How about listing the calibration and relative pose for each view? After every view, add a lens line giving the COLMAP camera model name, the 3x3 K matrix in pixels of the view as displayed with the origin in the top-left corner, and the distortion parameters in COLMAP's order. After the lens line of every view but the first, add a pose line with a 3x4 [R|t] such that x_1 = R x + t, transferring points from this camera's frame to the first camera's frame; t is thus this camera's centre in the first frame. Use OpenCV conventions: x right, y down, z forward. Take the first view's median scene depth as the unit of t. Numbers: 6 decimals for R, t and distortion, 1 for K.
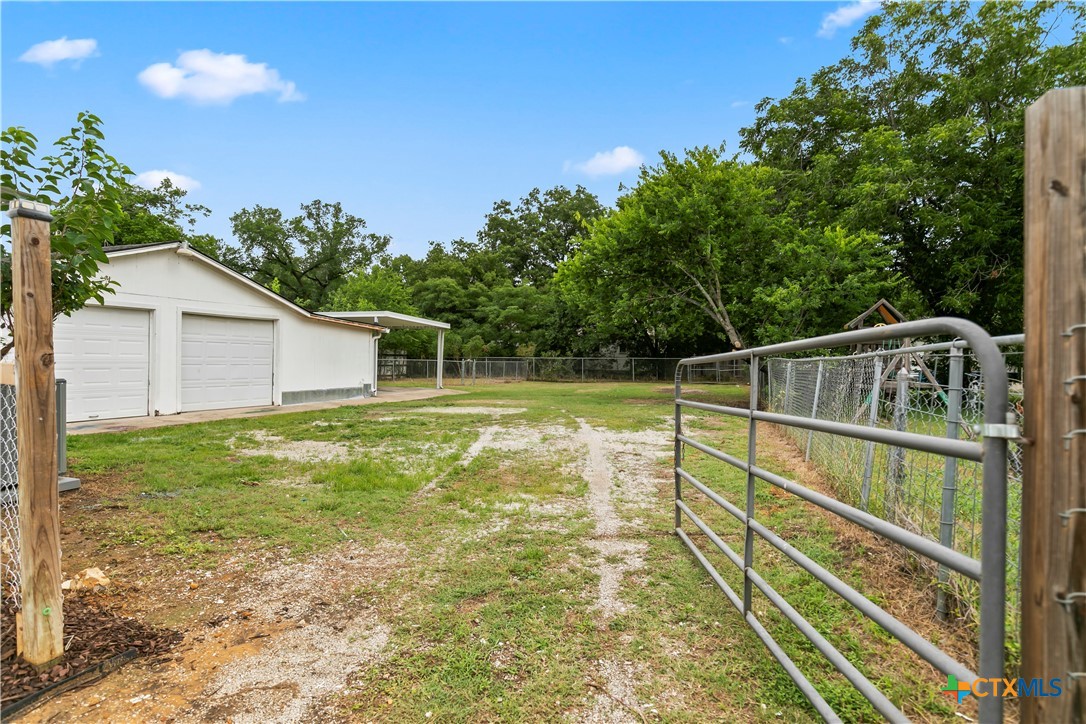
lens RADIAL K [[572.4, 0, 543.0], [0, 572.4, 362.0], [0, 0, 1]] dist [-0.000018, -0.000006]
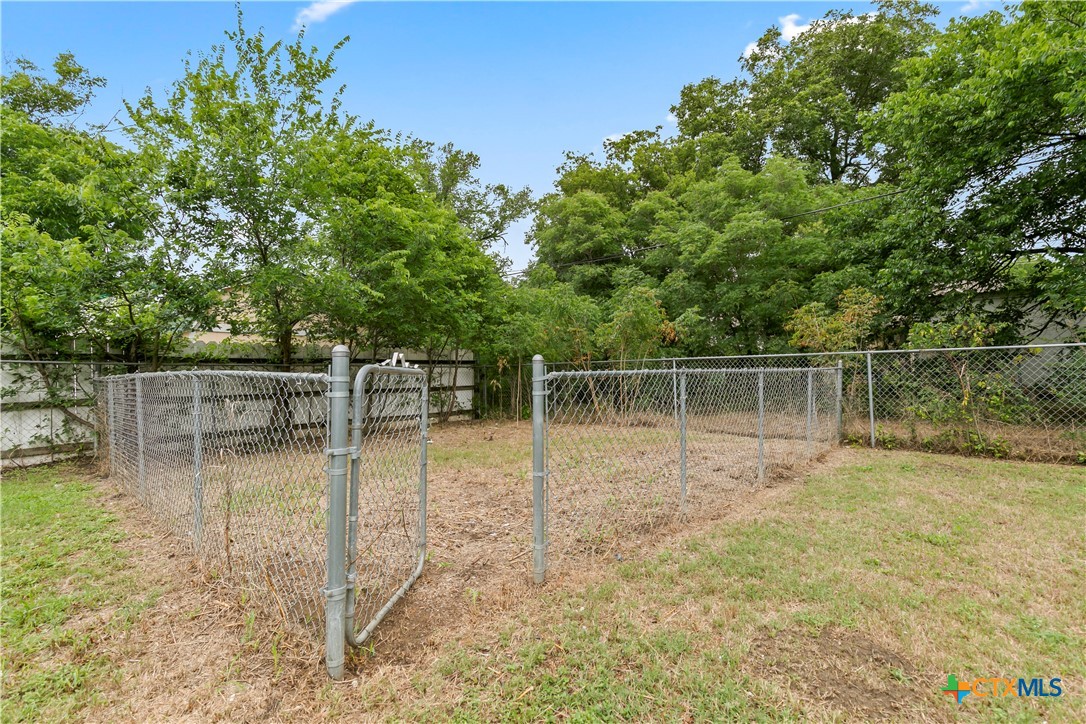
lens RADIAL K [[489.7, 0, 543.1], [0, 489.7, 366.2], [0, 0, 1]] dist [0.011951, -0.000233]
pose [[0.926038, -0.033071, -0.375979, -0.059491], [0.026921, 0.999404, -0.021600, -0.000316], [0.376470, 0.009881, 0.926376, 0.667052]]
